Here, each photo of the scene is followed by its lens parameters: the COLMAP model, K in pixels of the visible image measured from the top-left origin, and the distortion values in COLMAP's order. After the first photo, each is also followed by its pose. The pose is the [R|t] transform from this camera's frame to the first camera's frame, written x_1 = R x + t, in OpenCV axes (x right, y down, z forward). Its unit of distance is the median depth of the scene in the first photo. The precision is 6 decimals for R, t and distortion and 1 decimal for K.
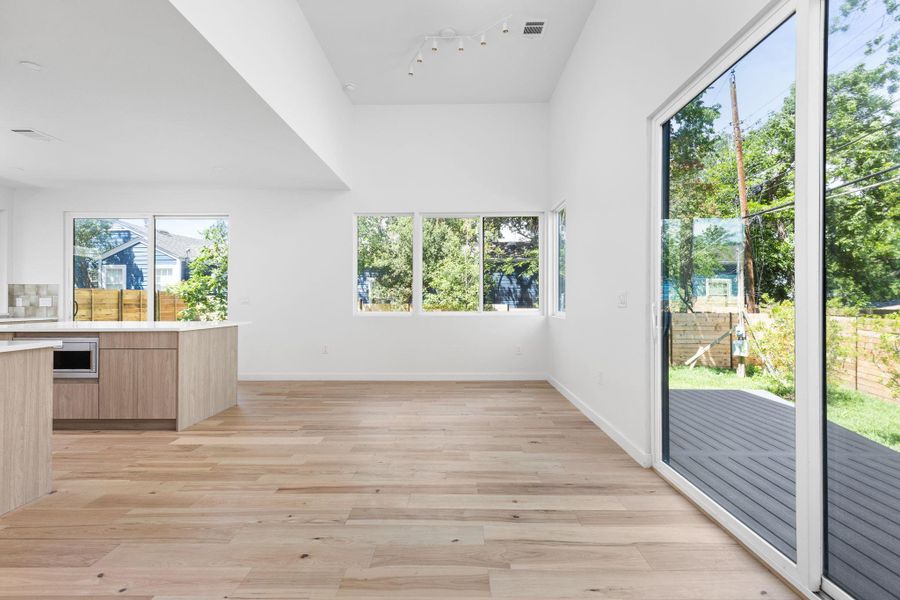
lens RADIAL K [[408.7, 0, 450.4], [0, 408.7, 296.7], [0, 0, 1]] dist [0.005607, 0.000956]
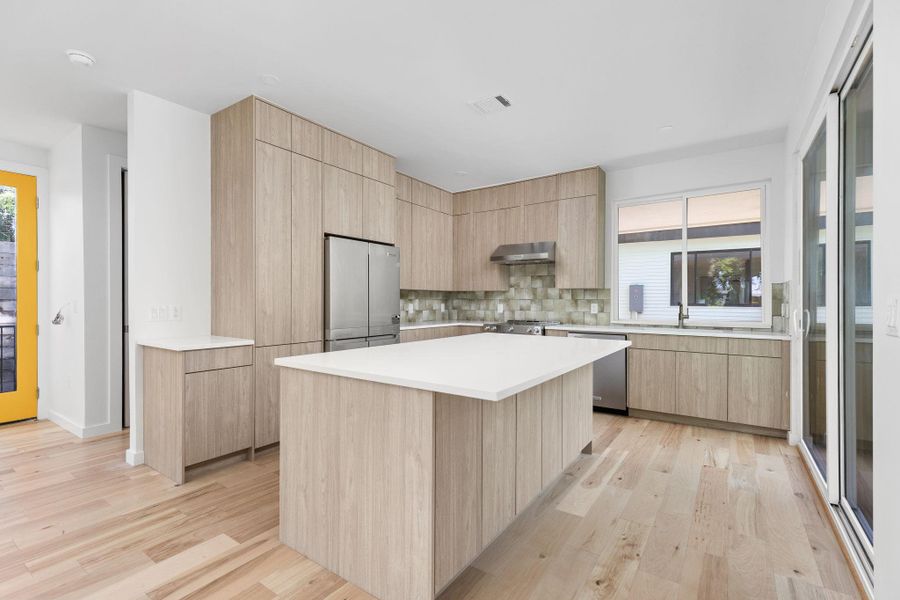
lens RADIAL K [[408.7, 0, 449.0], [0, 408.7, 302.3], [0, 0, 1]] dist [0.005607, 0.000956]
pose [[-0.561088, 0.001760, -0.827754, -0.430624], [0.006573, 0.999976, -0.002329, 0.002270], [0.827730, -0.006748, -0.561086, 1.996073]]
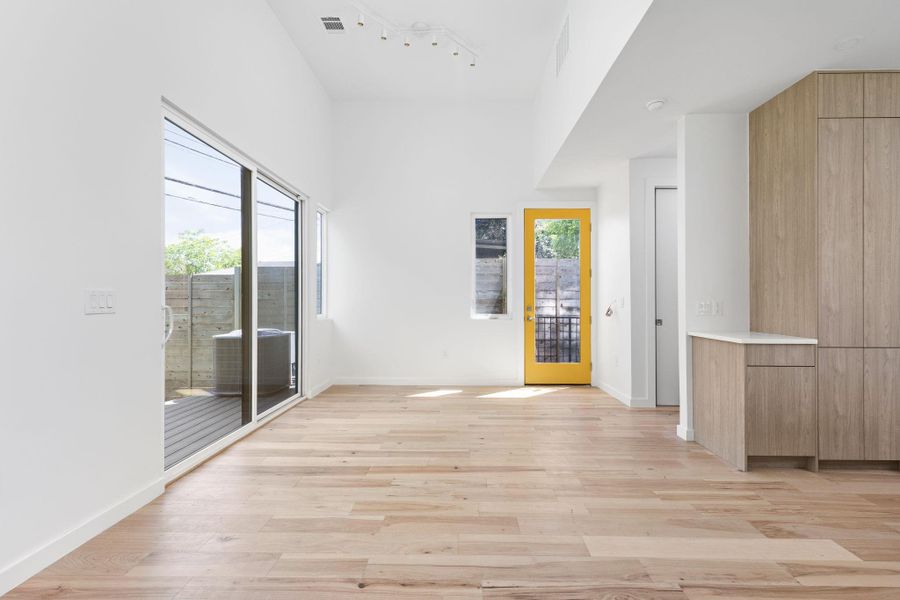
lens RADIAL K [[408.7, 0, 456.2], [0, 408.7, 298.1], [0, 0, 1]] dist [0.005607, 0.000956]
pose [[-0.999990, -0.000046, 0.004388, -0.165381], [-0.000121, 0.999853, -0.017145, 0.014566], [-0.004386, -0.017145, -0.999843, 1.952092]]
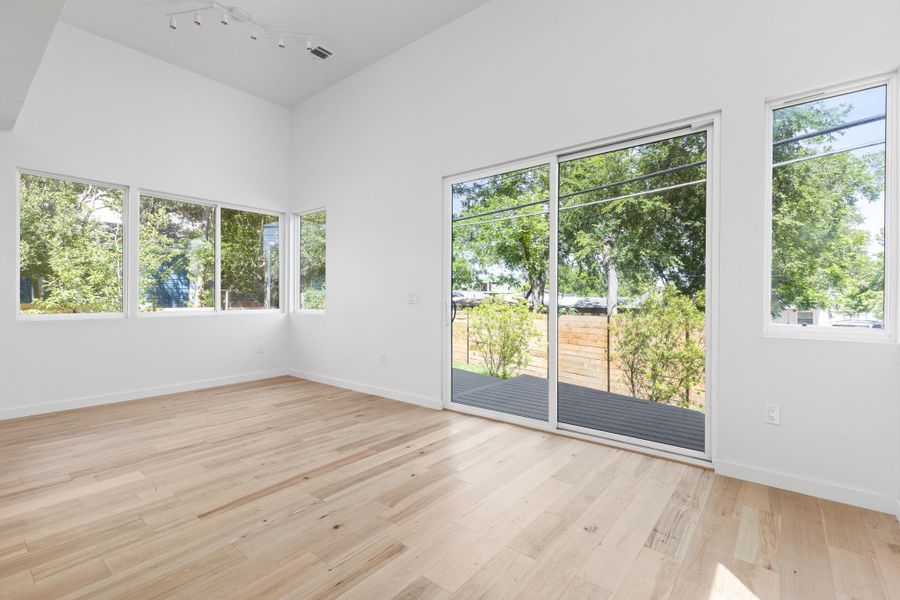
lens RADIAL K [[408.7, 0, 452.1], [0, 408.7, 301.5], [0, 0, 1]] dist [0.005607, 0.000956]
pose [[0.617287, -0.003168, 0.786731, -0.705069], [-0.010382, 0.999872, 0.012172, -0.001915], [-0.786669, -0.015681, 0.617175, 0.044572]]
